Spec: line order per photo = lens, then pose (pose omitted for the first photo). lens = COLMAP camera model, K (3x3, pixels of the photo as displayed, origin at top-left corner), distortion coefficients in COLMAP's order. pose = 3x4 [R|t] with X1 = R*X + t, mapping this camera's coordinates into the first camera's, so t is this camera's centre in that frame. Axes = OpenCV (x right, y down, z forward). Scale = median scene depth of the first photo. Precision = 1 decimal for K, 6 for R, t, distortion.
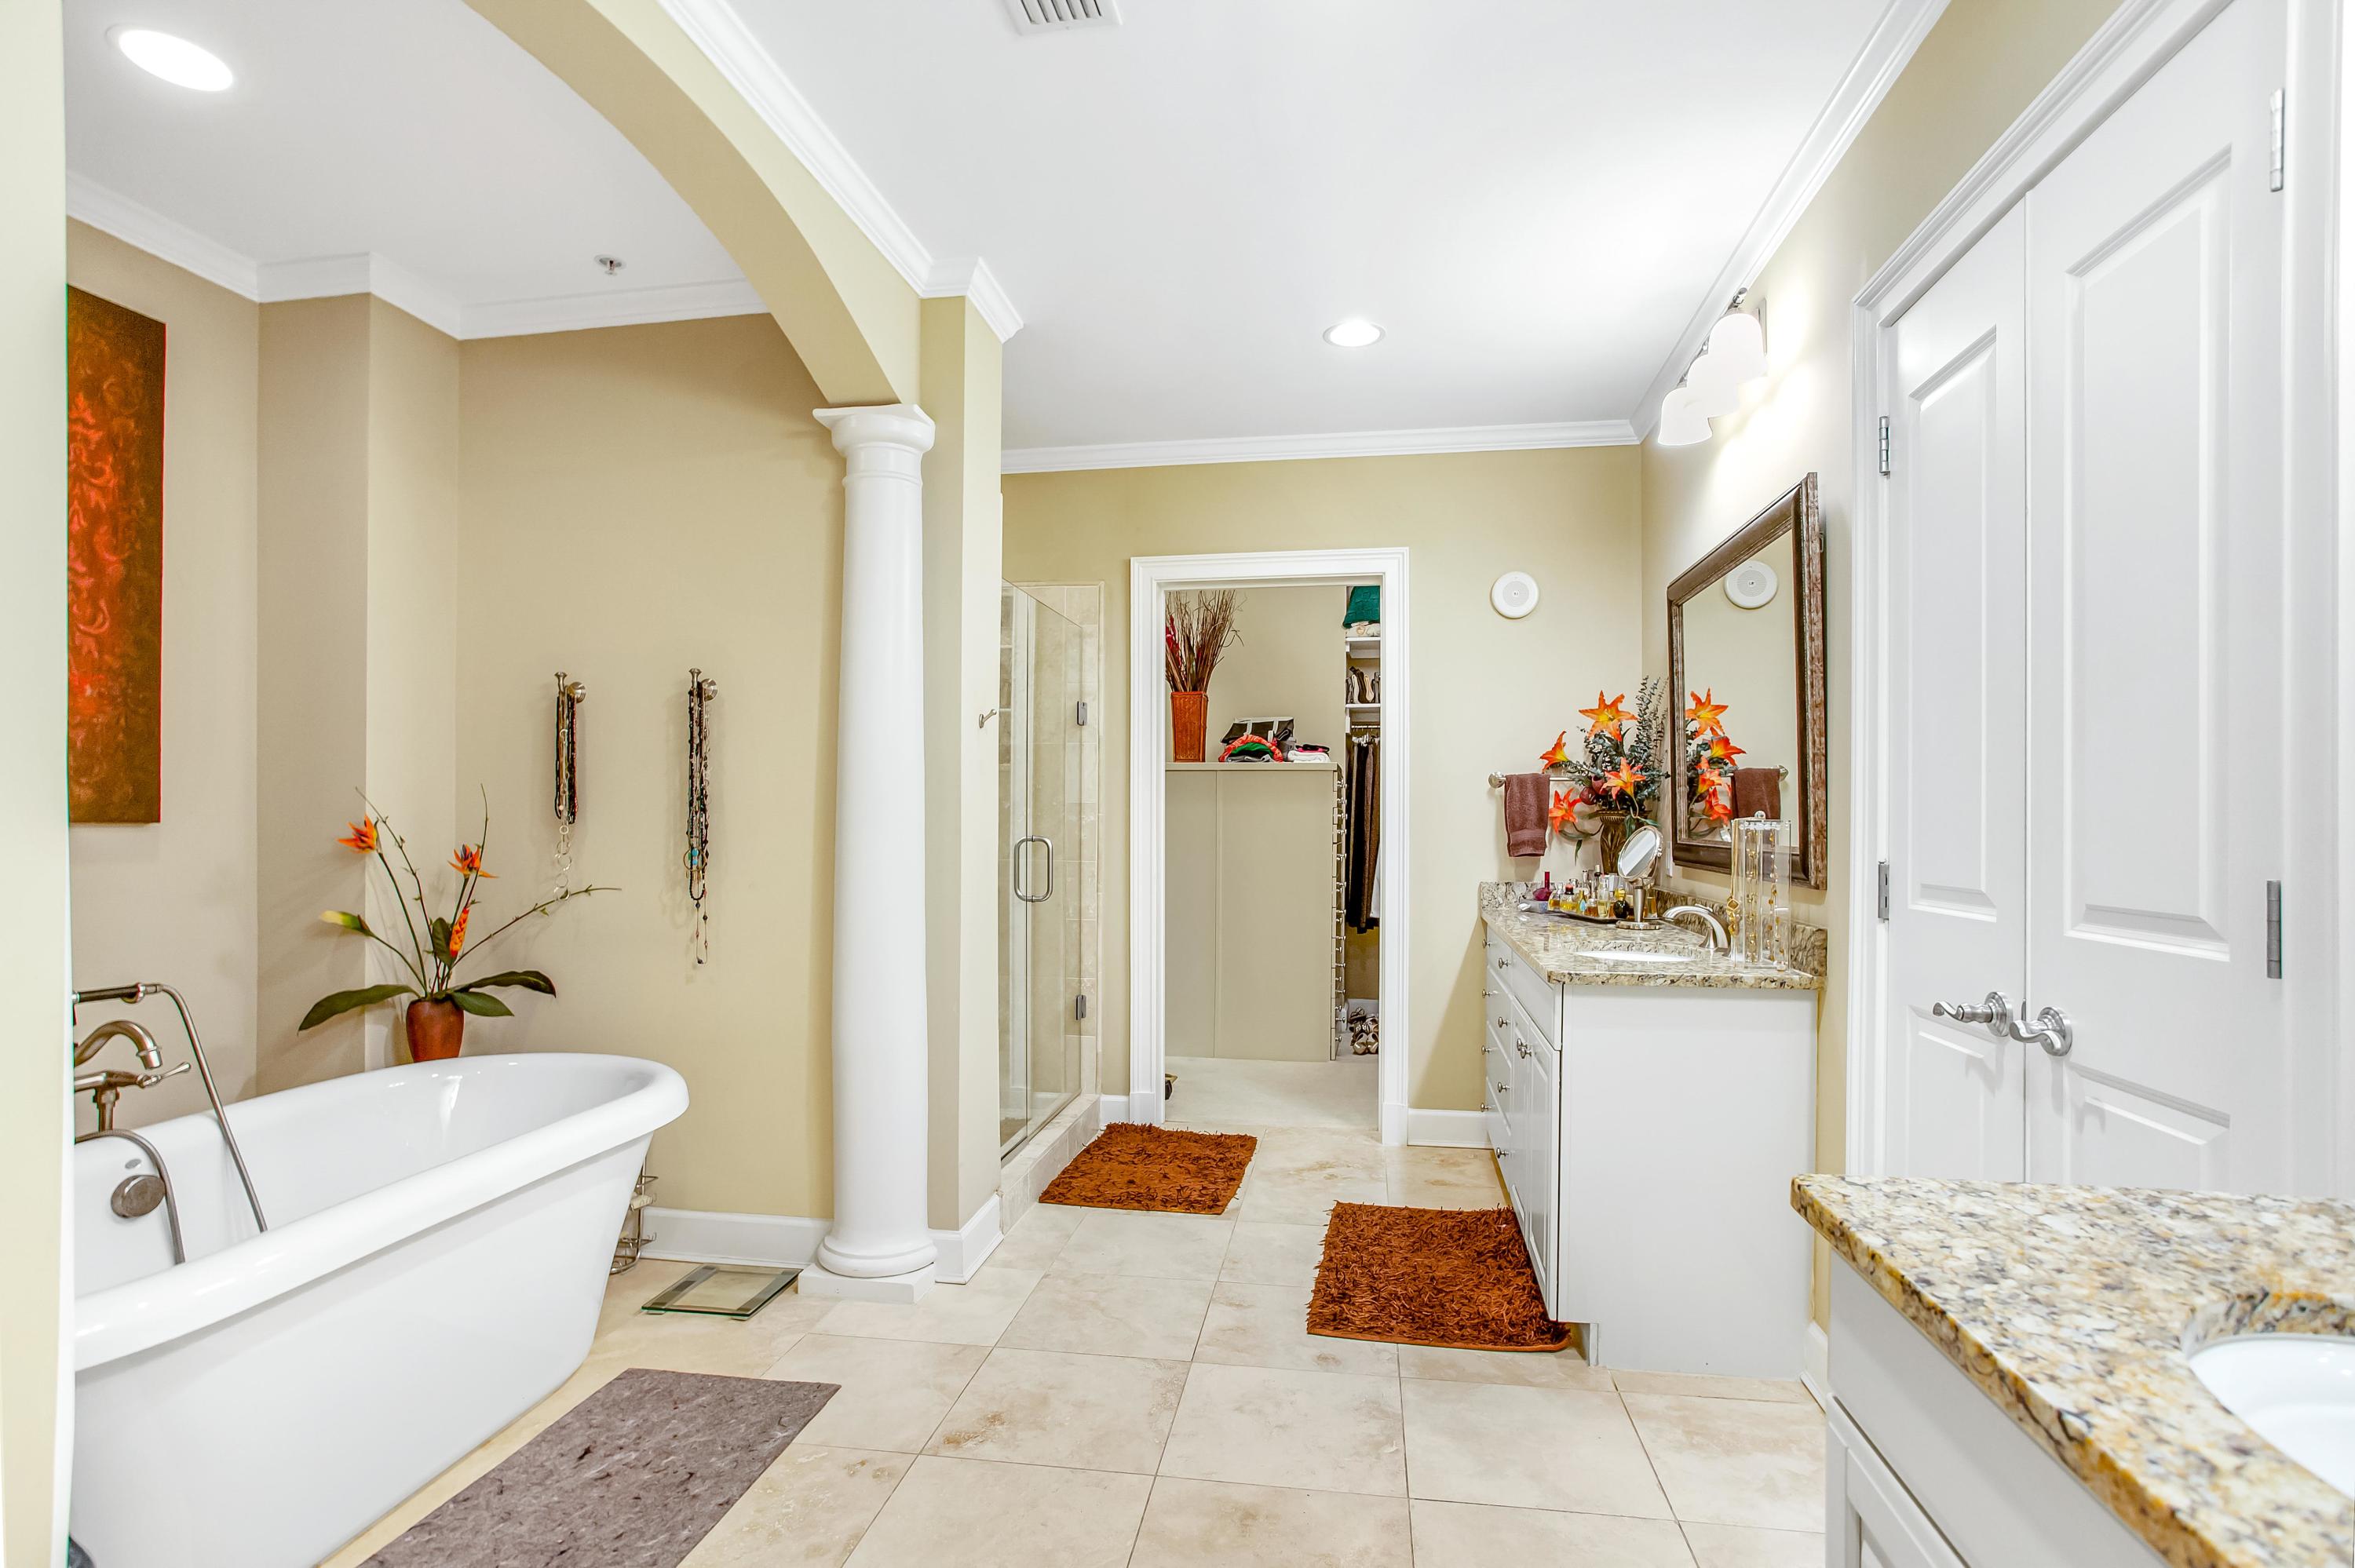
lens RADIAL K [[1198.3, 0, 1174.9], [0, 1198.3, 808.2], [0, 0, 1]] dist [0.002642, 0.000497]
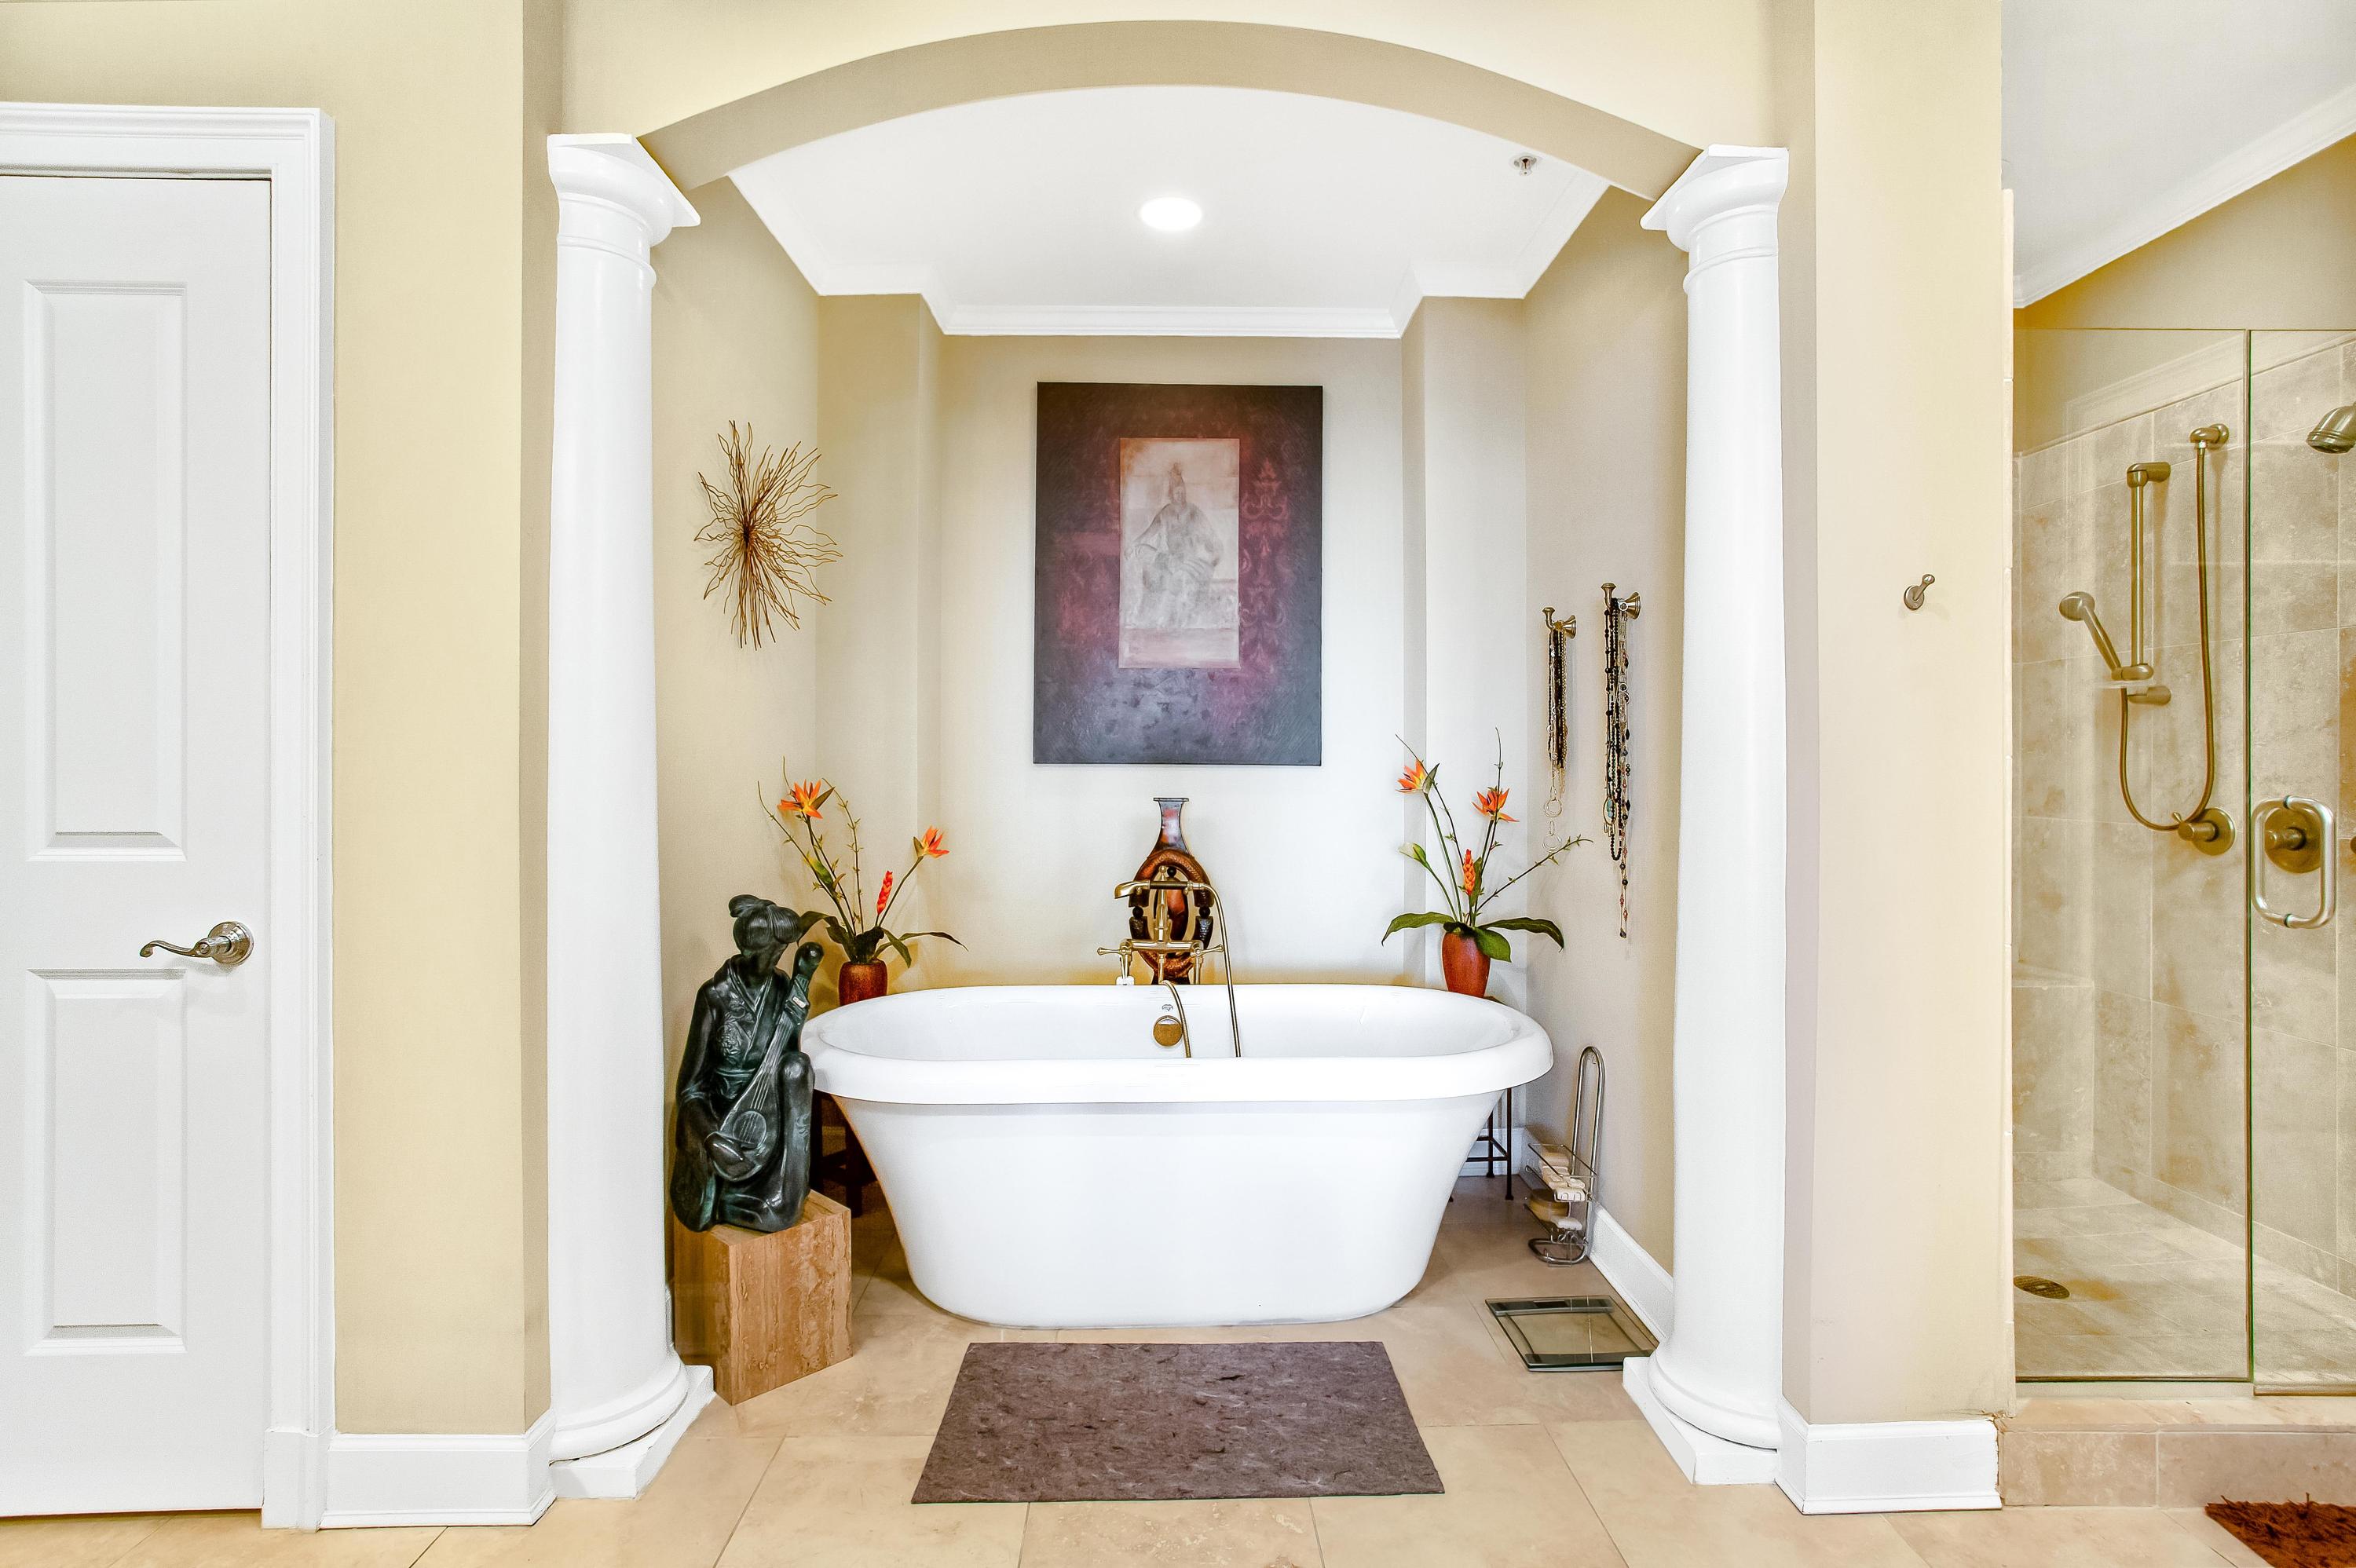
lens RADIAL K [[1173.9, 0, 1189.1], [0, 1173.9, 753.0], [0, 0, 1]] dist [0.002988, 0.001298]
pose [[0.185034, -0.007356, -0.982705, 0.405791], [0.005642, 0.999963, -0.006423, 0.006377], [0.982716, -0.004356, 0.185069, 0.638973]]
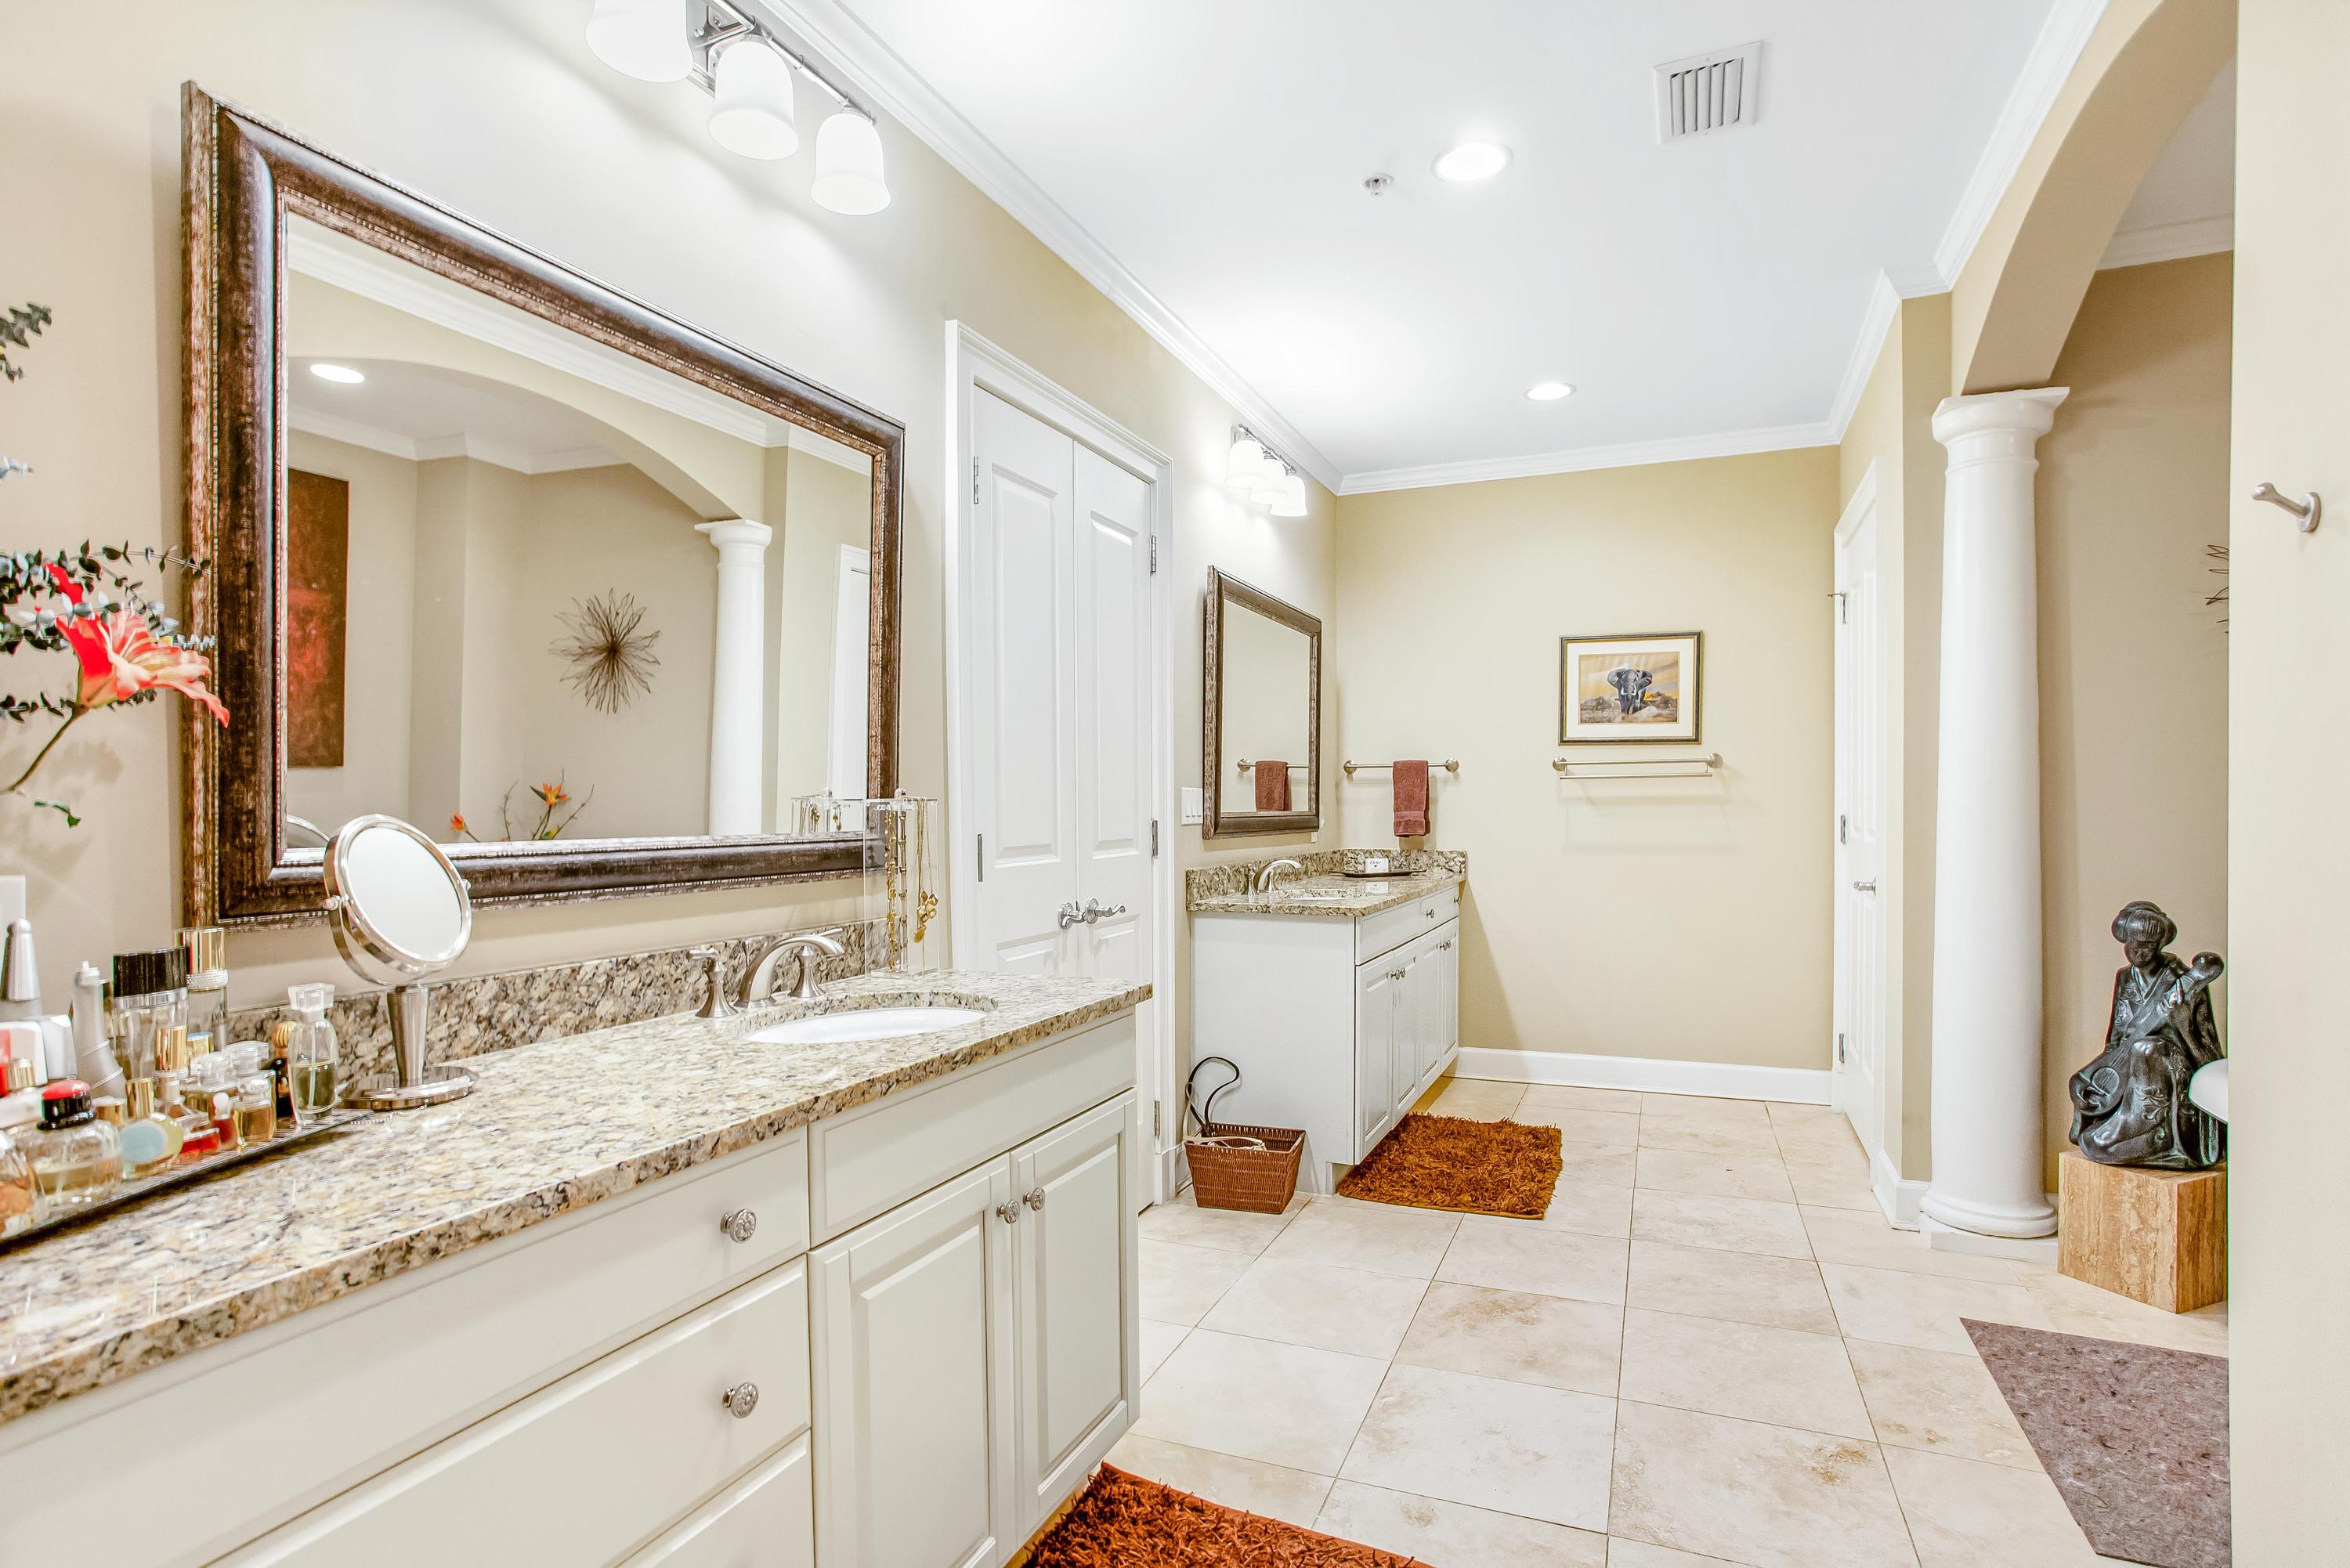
lens RADIAL K [[1195.8, 0, 1172.4], [0, 1195.8, 808.2], [0, 0, 1]] dist [0.002642, 0.000497]
pose [[-0.970488, -0.000498, 0.241150, 0.093896], [-0.000558, 1.000000, -0.000180, 0.014078], [-0.241150, -0.000309, -0.970488, 1.728744]]
